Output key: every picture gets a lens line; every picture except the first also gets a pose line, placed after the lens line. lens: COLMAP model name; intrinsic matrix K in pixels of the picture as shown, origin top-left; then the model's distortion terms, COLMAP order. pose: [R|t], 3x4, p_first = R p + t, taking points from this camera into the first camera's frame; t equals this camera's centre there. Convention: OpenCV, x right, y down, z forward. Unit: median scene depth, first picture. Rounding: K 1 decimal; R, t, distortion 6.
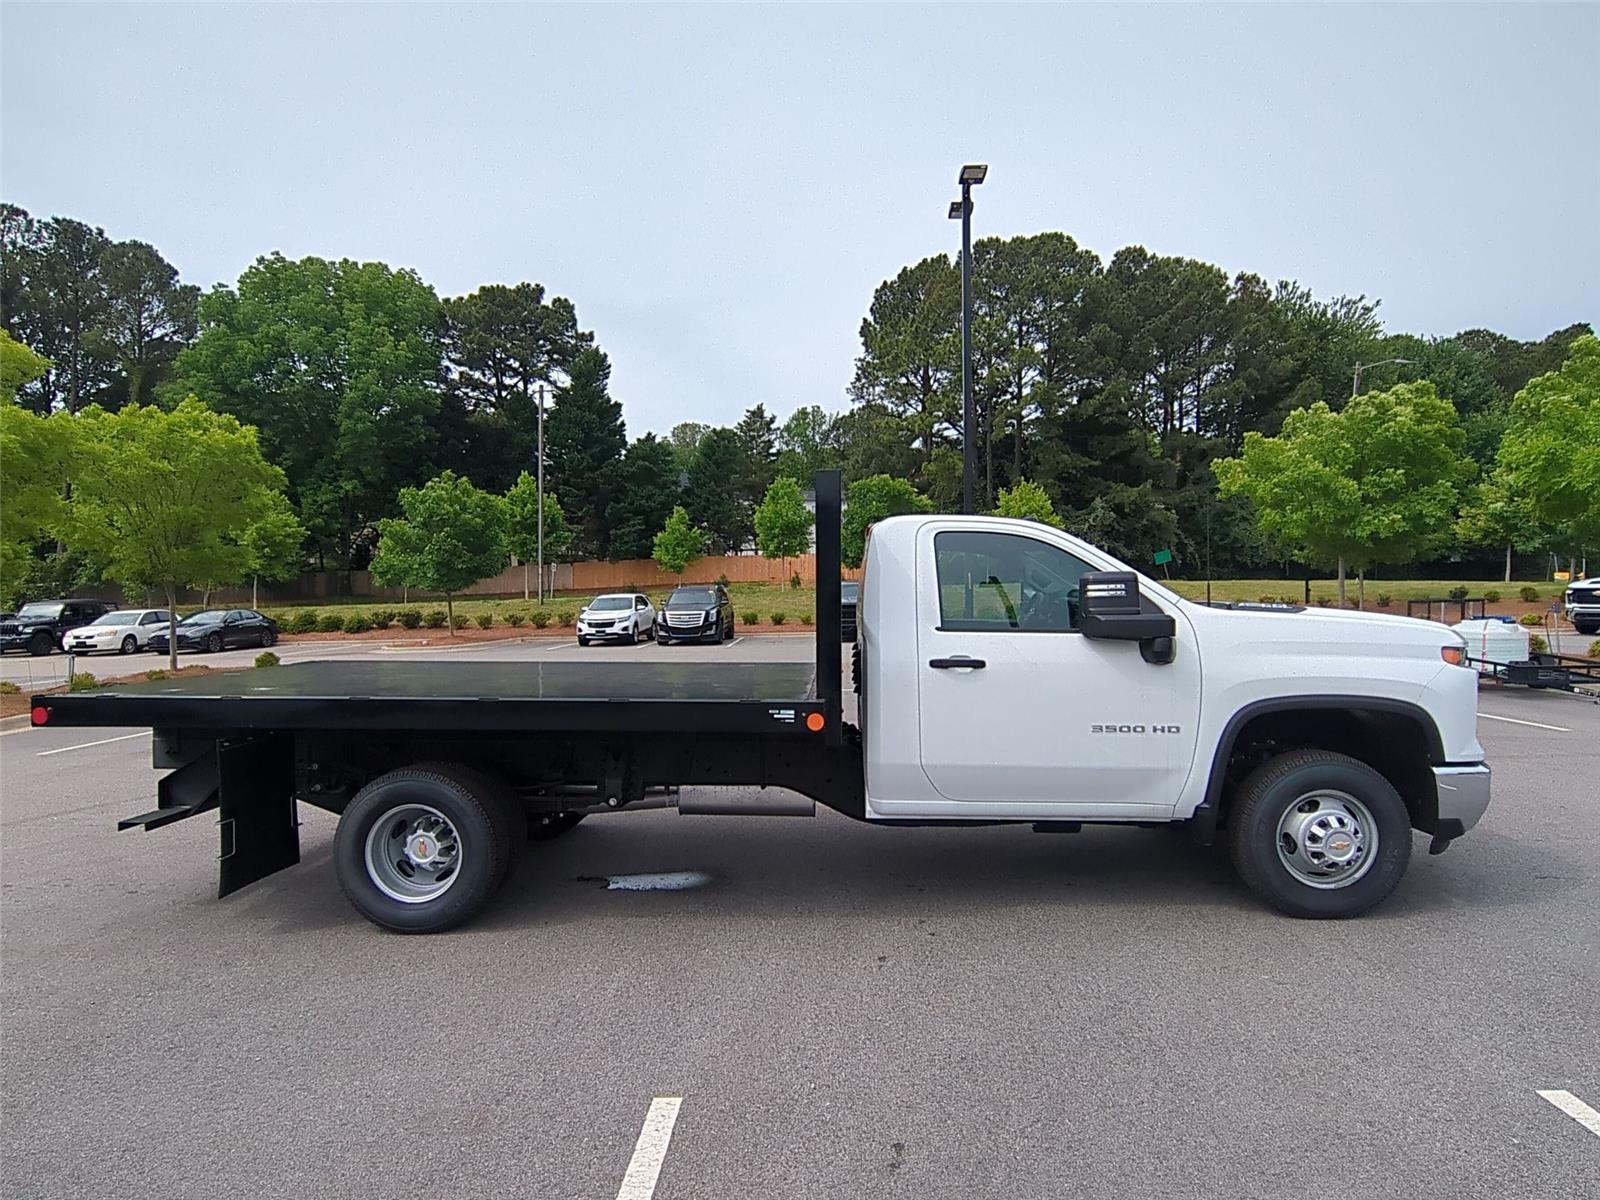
lens RADIAL K [[947.0, 0, 800.0], [0, 947.0, 600.0], [0, 0, 1]] dist [0.002438, -0.000633]
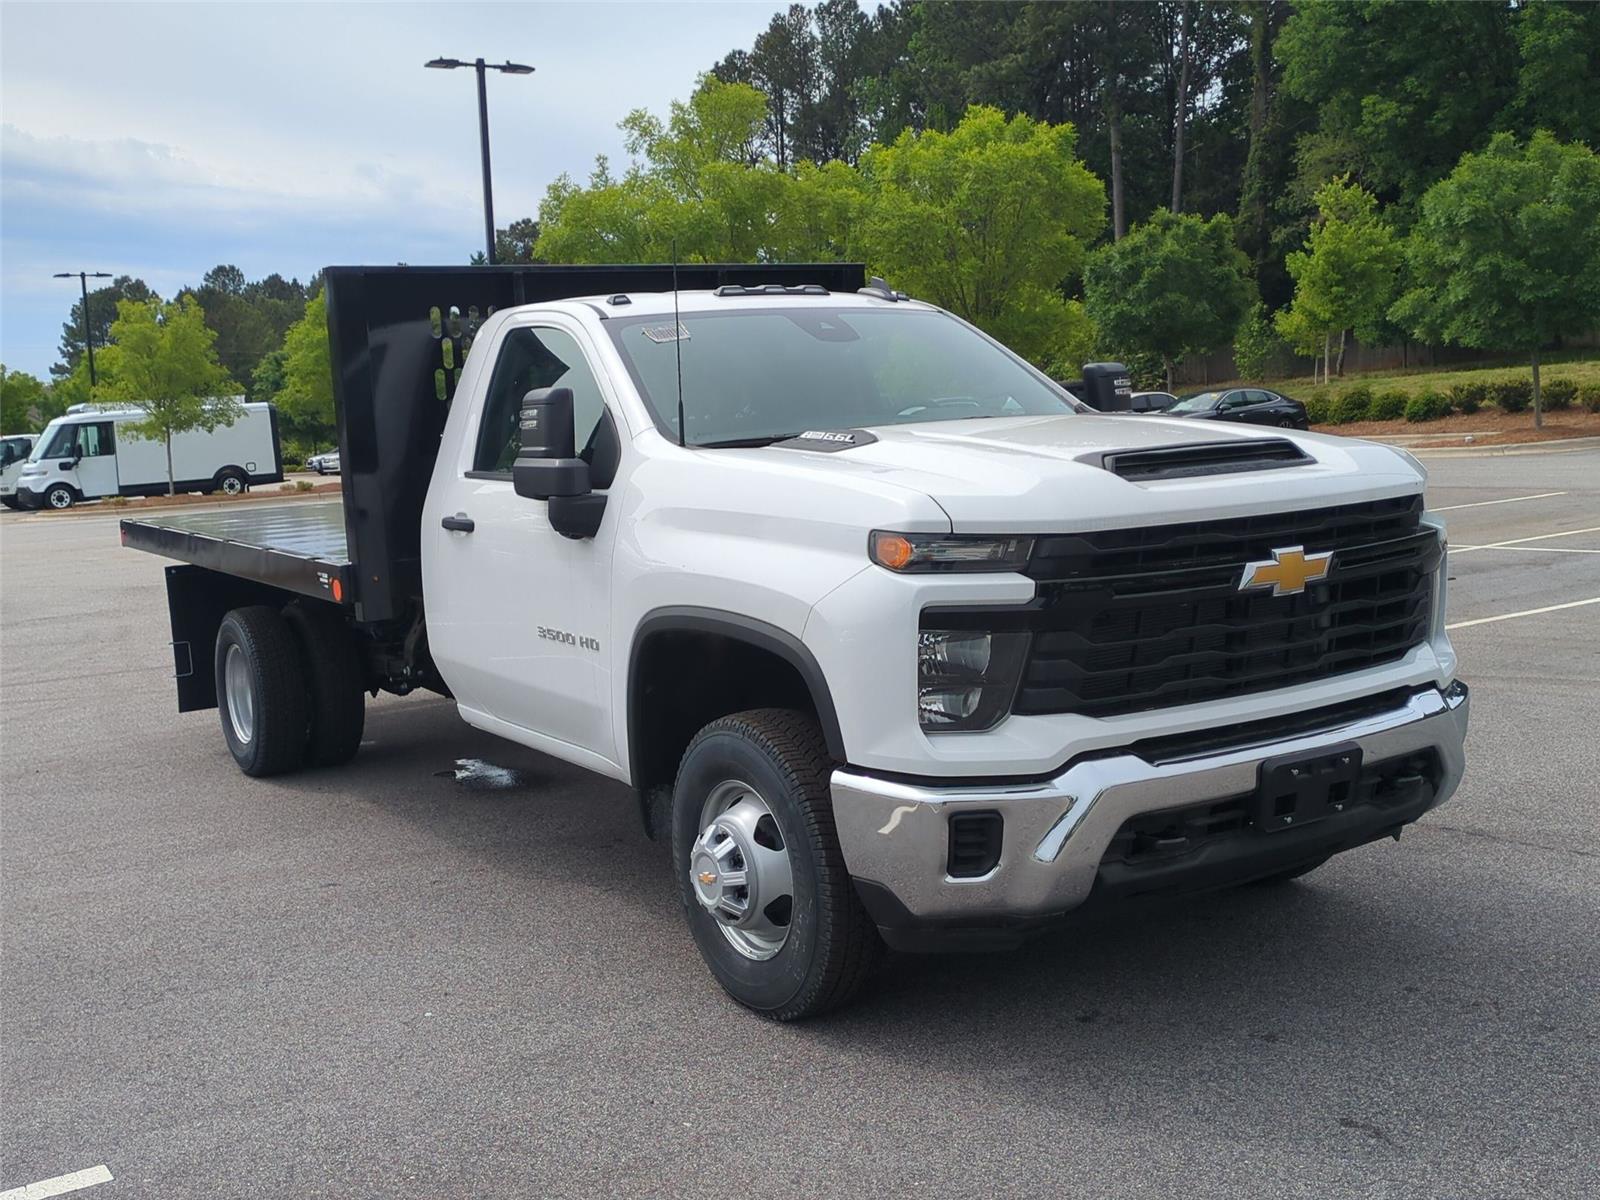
lens RADIAL K [[1722.2, 0, 800.0], [0, 1722.2, 600.0], [0, 0, 1]] dist [0.009761, -0.025562]
pose [[0.561942, 0.071446, -0.824085, 0.206861], [0.049424, 0.991583, 0.119670, -0.002694], [0.825699, -0.107977, 0.553681, 0.074870]]
